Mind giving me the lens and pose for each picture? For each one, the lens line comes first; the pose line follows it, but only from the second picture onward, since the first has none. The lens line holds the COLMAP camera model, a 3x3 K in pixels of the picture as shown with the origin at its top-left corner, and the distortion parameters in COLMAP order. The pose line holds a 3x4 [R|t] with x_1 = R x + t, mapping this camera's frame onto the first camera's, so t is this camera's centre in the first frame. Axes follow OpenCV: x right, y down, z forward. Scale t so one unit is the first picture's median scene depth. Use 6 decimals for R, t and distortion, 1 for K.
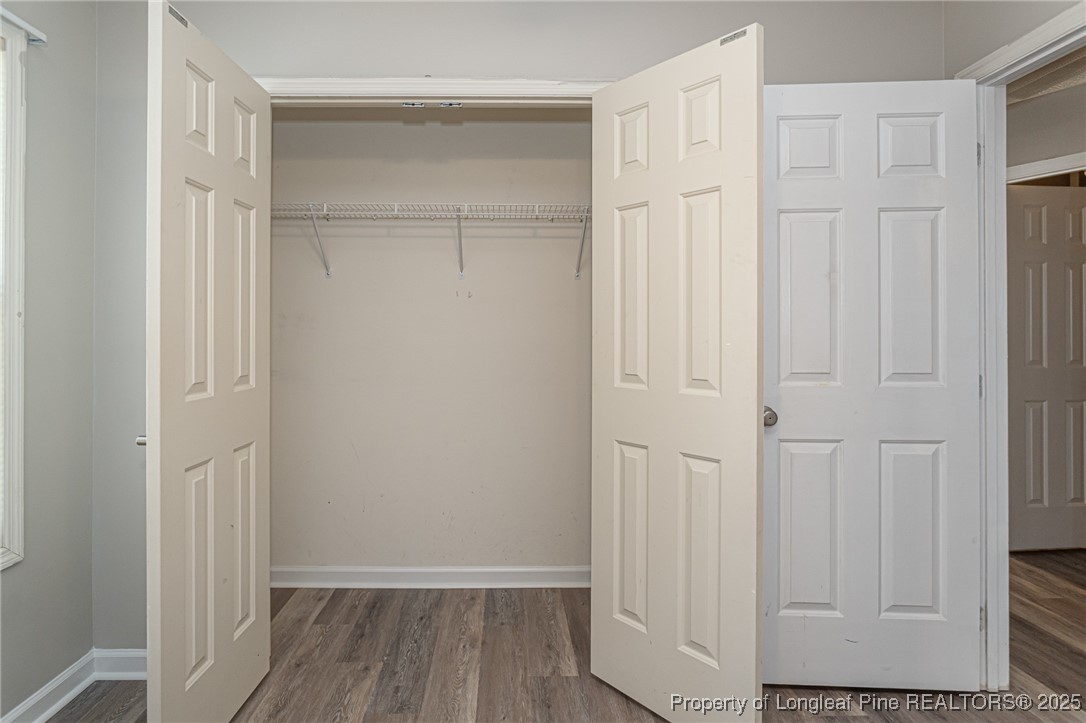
lens RADIAL K [[614.6, 0, 542.7], [0, 614.6, 302.9], [0, 0, 1]] dist [0.000043, -0.000470]
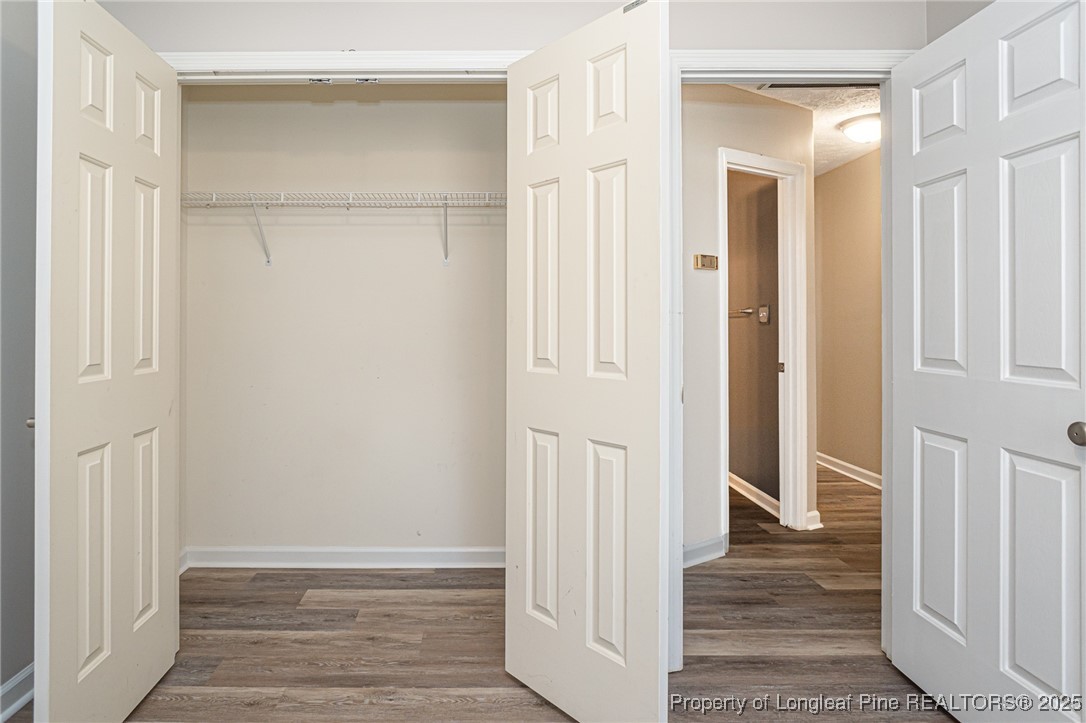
lens RADIAL K [[614.6, 0, 542.7], [0, 614.6, 302.9], [0, 0, 1]] dist [0.000043, -0.000470]
pose [[0.999820, 0.002216, -0.018826, 0.161351], [-0.002280, 0.999992, -0.003335, 0.032810], [0.018818, 0.003377, 0.999817, 0.040764]]
